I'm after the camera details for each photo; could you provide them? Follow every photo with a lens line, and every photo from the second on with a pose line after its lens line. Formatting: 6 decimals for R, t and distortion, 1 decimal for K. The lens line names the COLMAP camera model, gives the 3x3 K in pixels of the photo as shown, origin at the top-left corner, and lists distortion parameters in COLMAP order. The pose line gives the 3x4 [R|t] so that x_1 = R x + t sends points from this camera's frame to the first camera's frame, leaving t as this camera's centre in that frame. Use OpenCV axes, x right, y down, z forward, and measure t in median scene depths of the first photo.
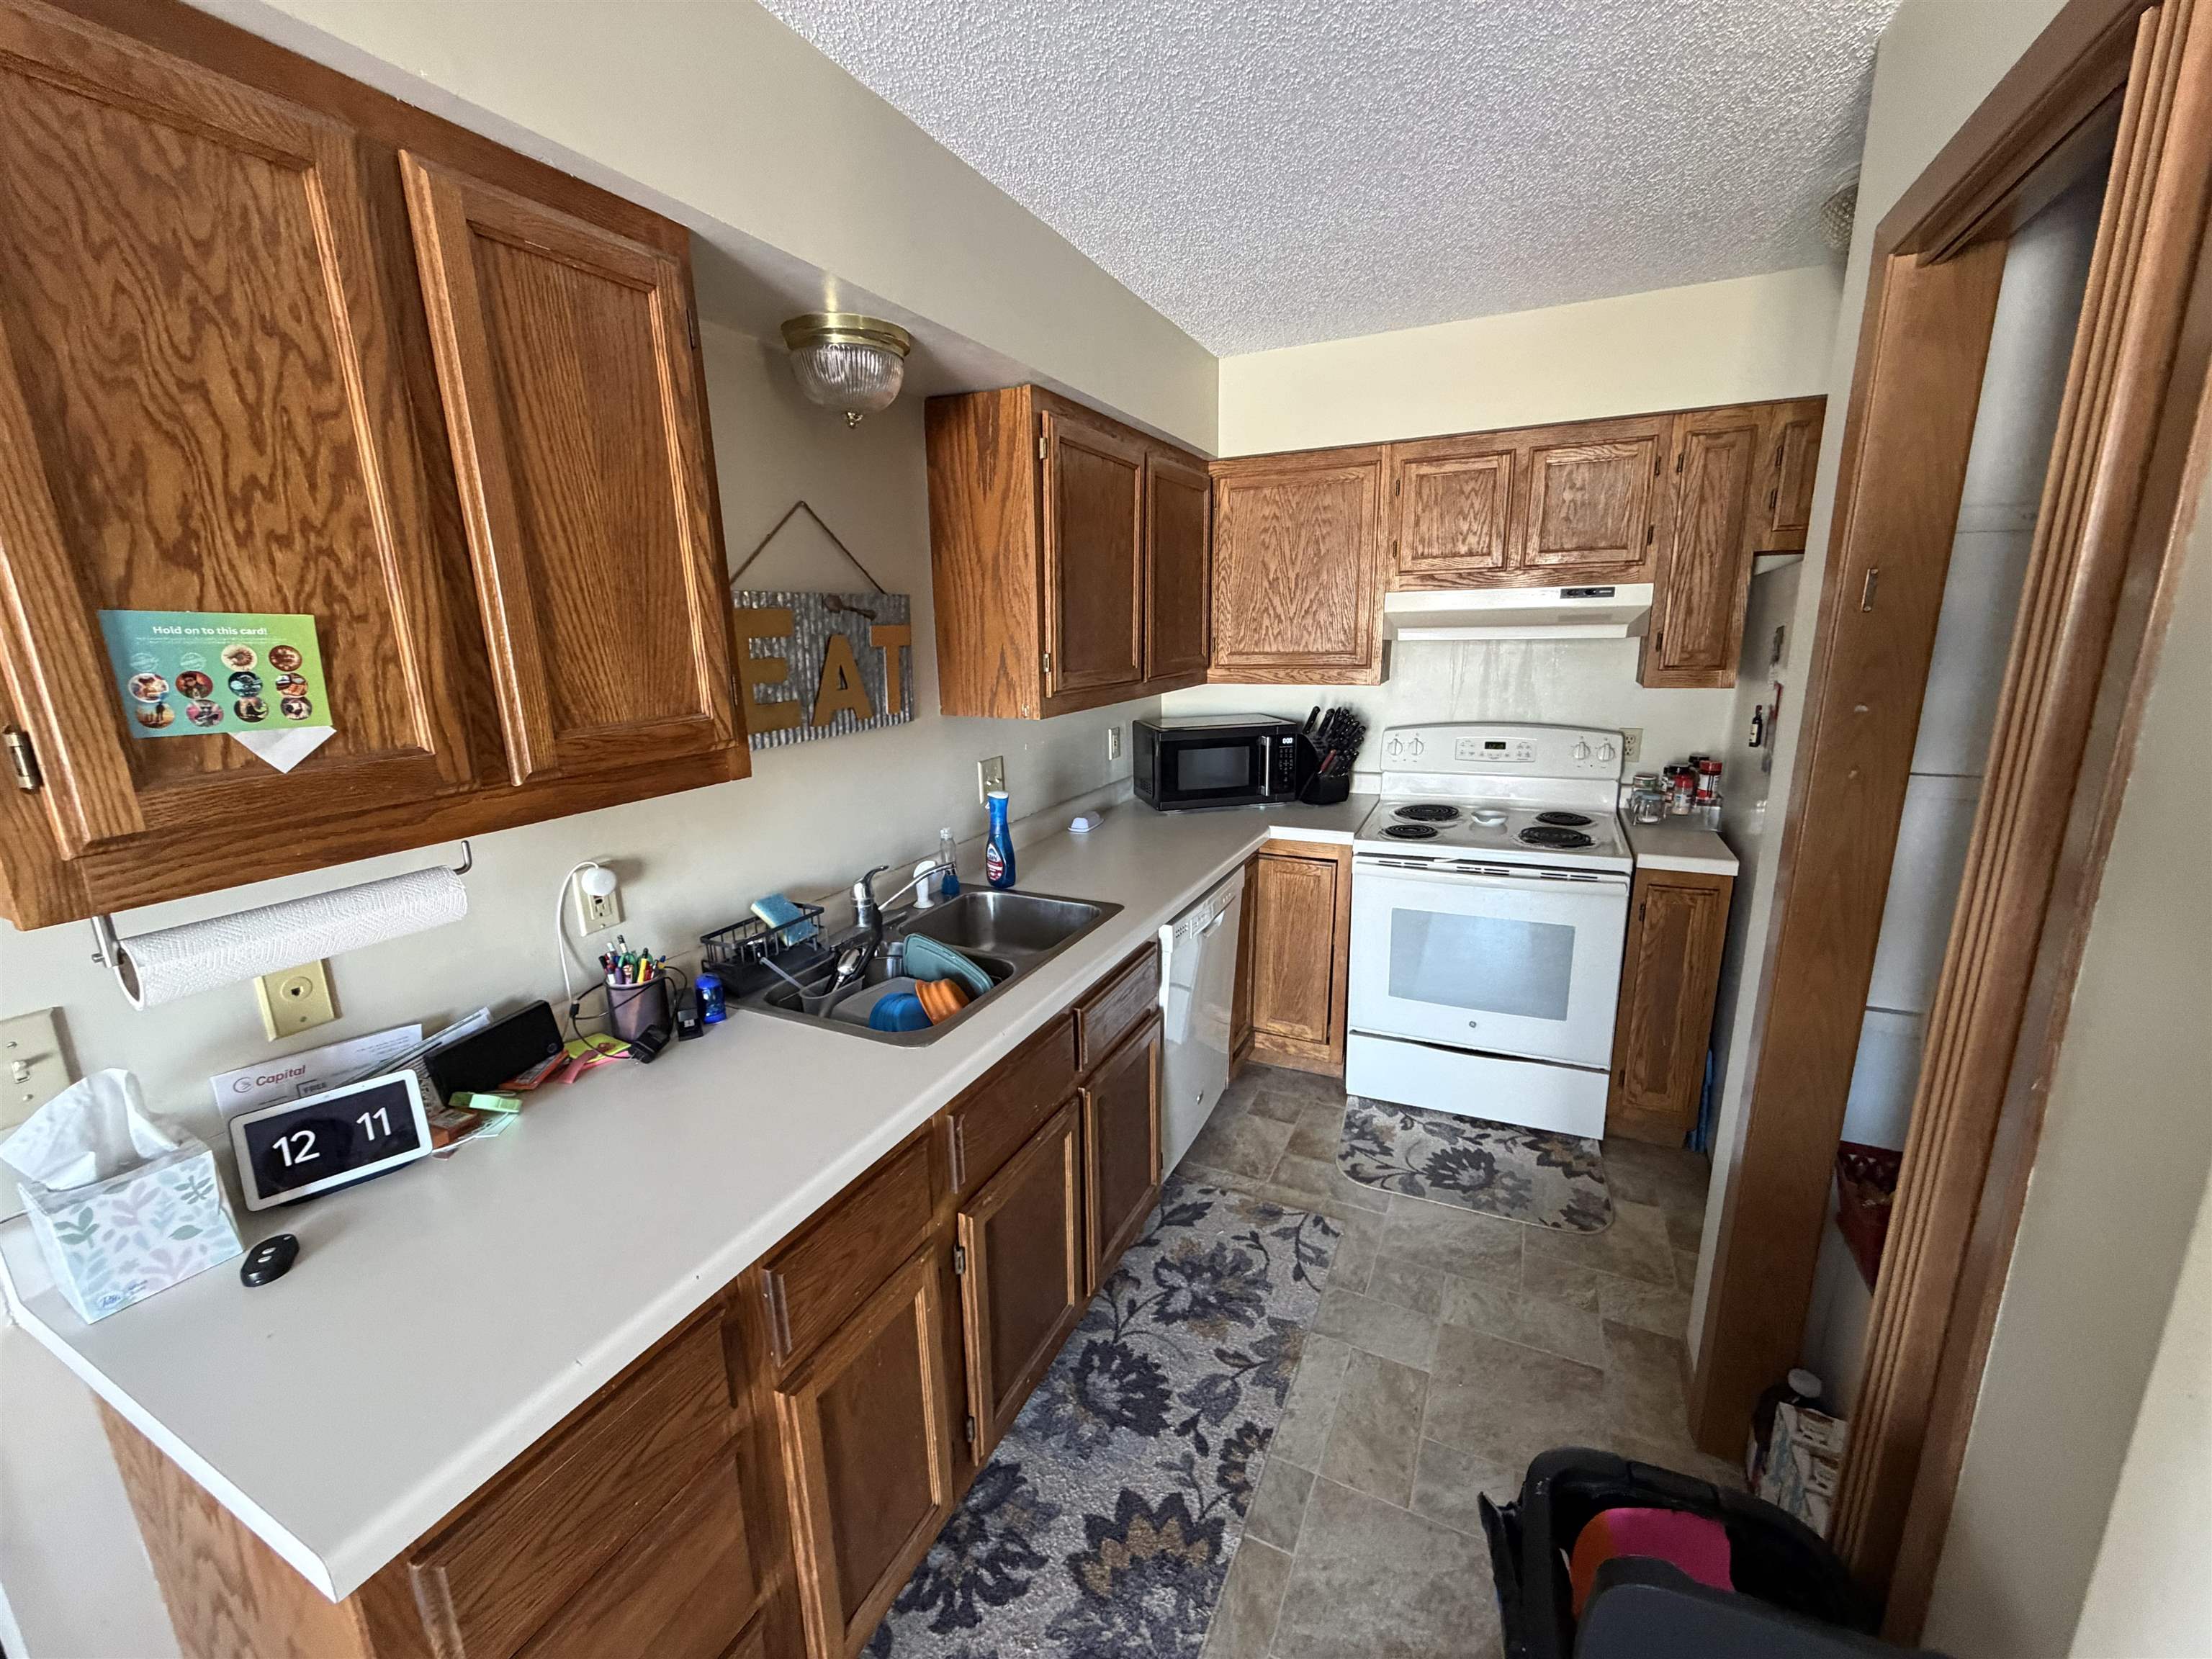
lens RADIAL K [[883.7, 0, 1098.0], [0, 883.7, 830.2], [0, 0, 1]] dist [0.001254, -0.000258]
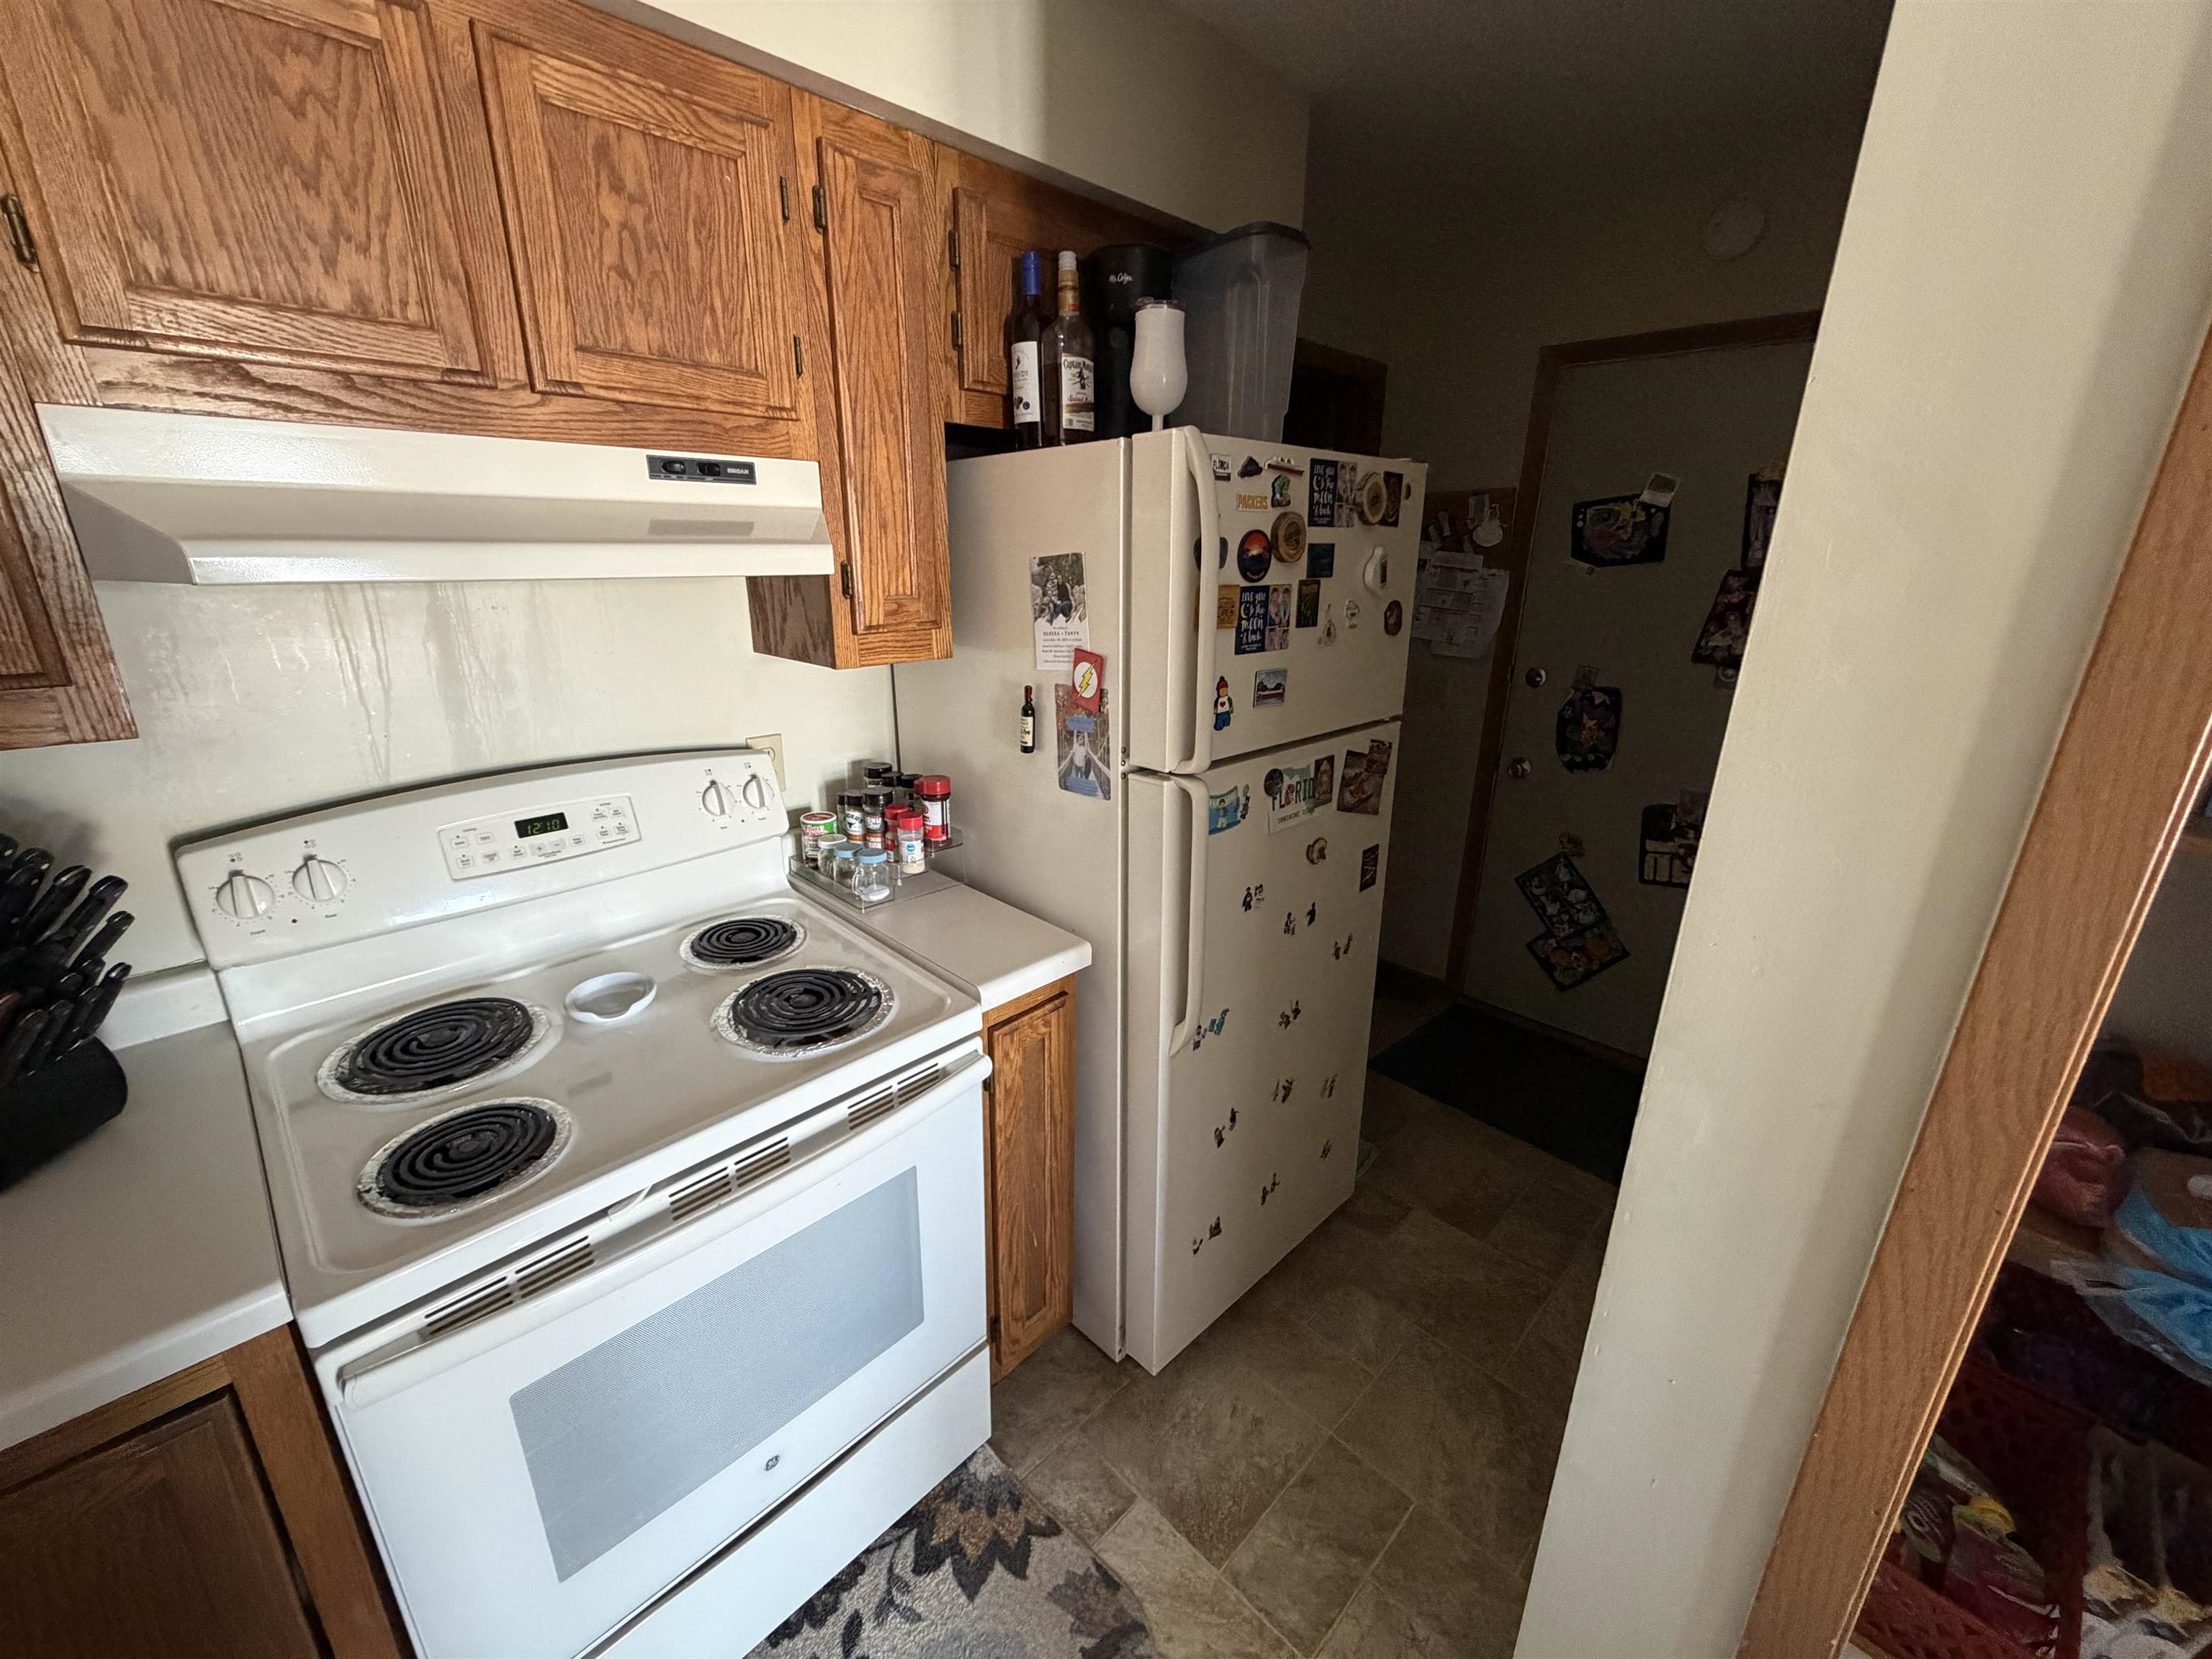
lens RADIAL K [[883.7, 0, 1102.0], [0, 883.7, 833.2], [0, 0, 1]] dist [0.001254, -0.000258]
pose [[0.324470, -0.265997, 0.907725, 0.160380], [0.199303, 0.957327, 0.209290, -0.142913], [-0.924661, 0.113004, 0.363638, 0.655568]]
